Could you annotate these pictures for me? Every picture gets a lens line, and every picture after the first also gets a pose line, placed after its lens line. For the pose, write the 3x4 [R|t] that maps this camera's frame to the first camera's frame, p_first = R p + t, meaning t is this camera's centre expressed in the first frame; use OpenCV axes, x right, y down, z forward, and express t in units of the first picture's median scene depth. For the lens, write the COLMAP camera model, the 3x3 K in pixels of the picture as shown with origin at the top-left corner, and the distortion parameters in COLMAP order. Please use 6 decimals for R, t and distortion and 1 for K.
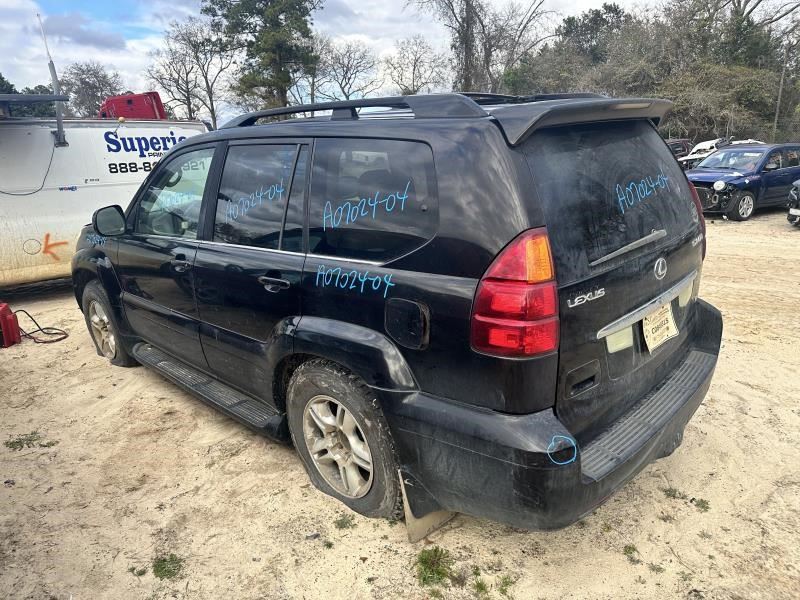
lens RADIAL K [[570.5, 0, 400.0], [0, 570.5, 300.0], [0, 0, 1]] dist [-0.004111, -0.002138]
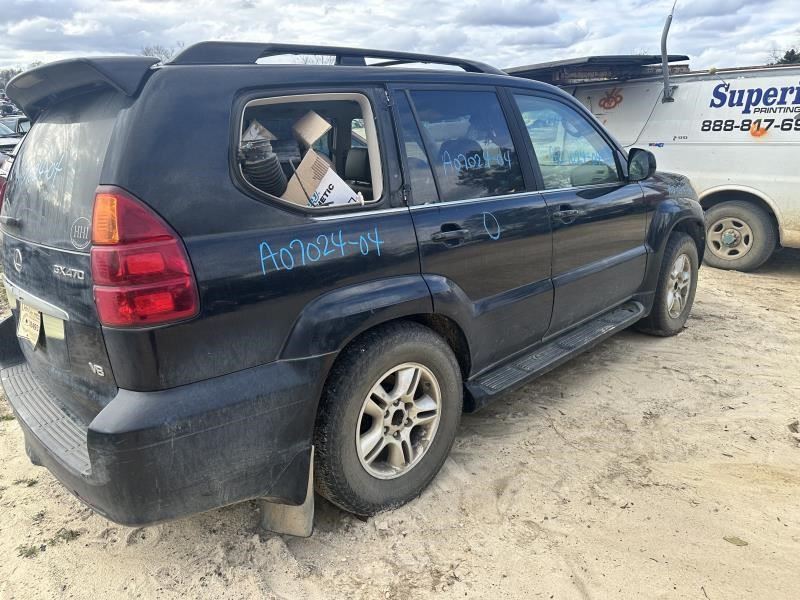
lens RADIAL K [[570.5, 0, 400.0], [0, 570.5, 300.0], [0, 0, 1]] dist [-0.004111, -0.002138]
pose [[-0.028556, 0.317957, -0.947675, 0.454354], [-0.234755, 0.919413, 0.315548, -0.144605], [0.971635, 0.231483, 0.048387, 0.534305]]
